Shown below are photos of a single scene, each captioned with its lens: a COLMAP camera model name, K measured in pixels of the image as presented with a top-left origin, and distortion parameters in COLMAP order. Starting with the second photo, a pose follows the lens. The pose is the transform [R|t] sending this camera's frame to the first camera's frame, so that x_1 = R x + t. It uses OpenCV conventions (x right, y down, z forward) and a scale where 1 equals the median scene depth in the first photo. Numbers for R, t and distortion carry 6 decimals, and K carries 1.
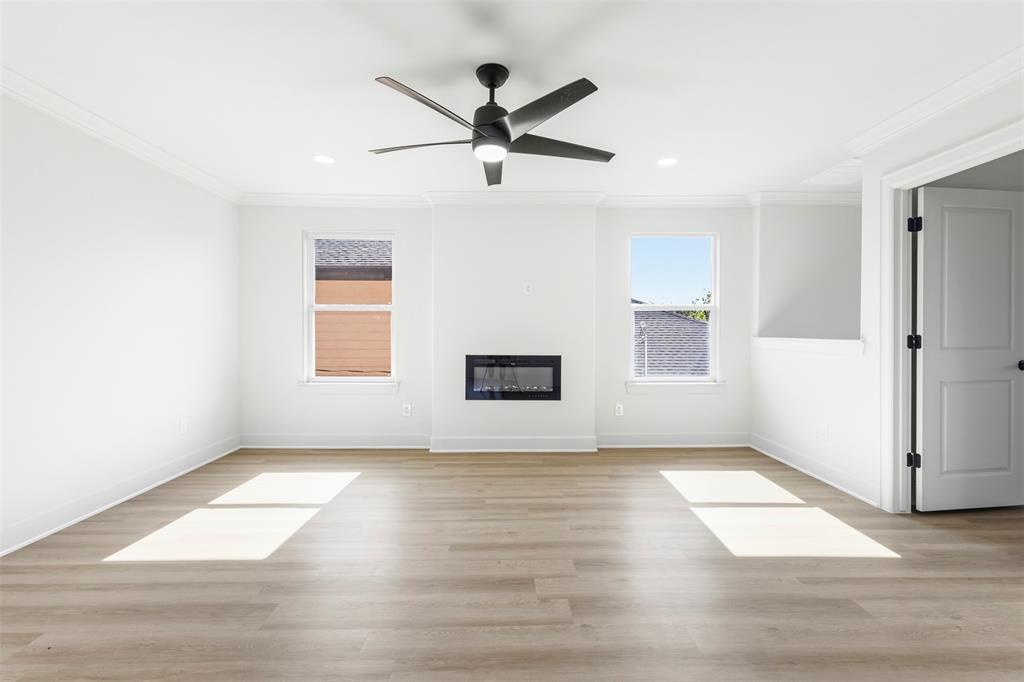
lens RADIAL K [[480.0, 0, 517.0], [0, 480.0, 330.4], [0, 0, 1]] dist [-0.001317, 0.007552]
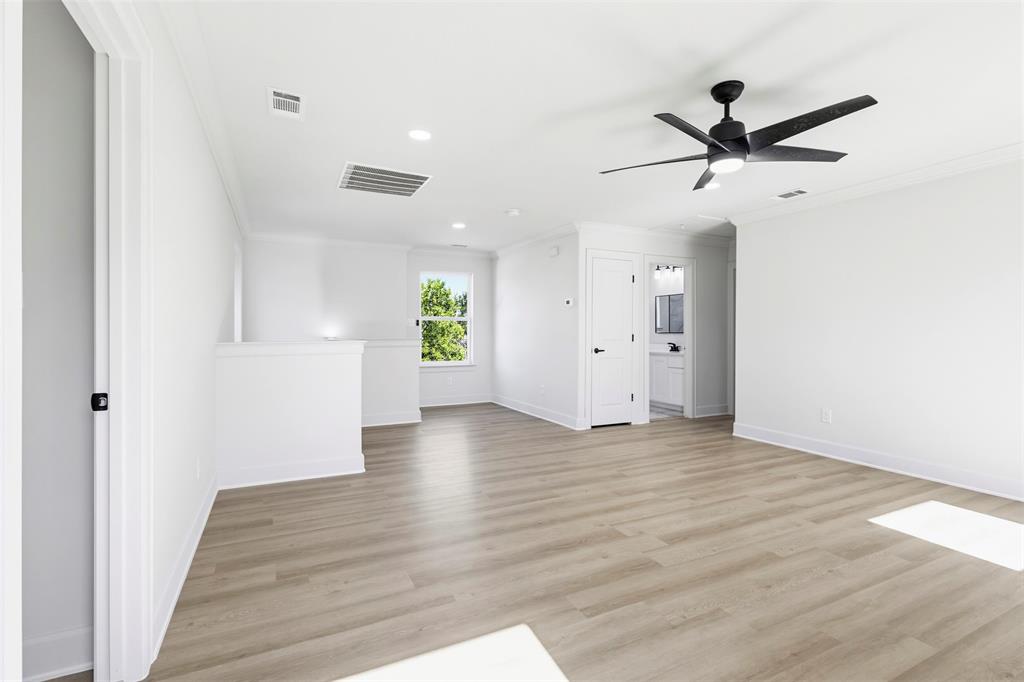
lens RADIAL K [[480.0, 0, 517.0], [0, 480.0, 330.4], [0, 0, 1]] dist [-0.001317, 0.007552]
pose [[-0.900874, -0.004299, -0.434059, 0.812816], [-0.002808, 0.999988, -0.004075, -0.003655], [0.434071, -0.002452, -0.900875, 1.746253]]
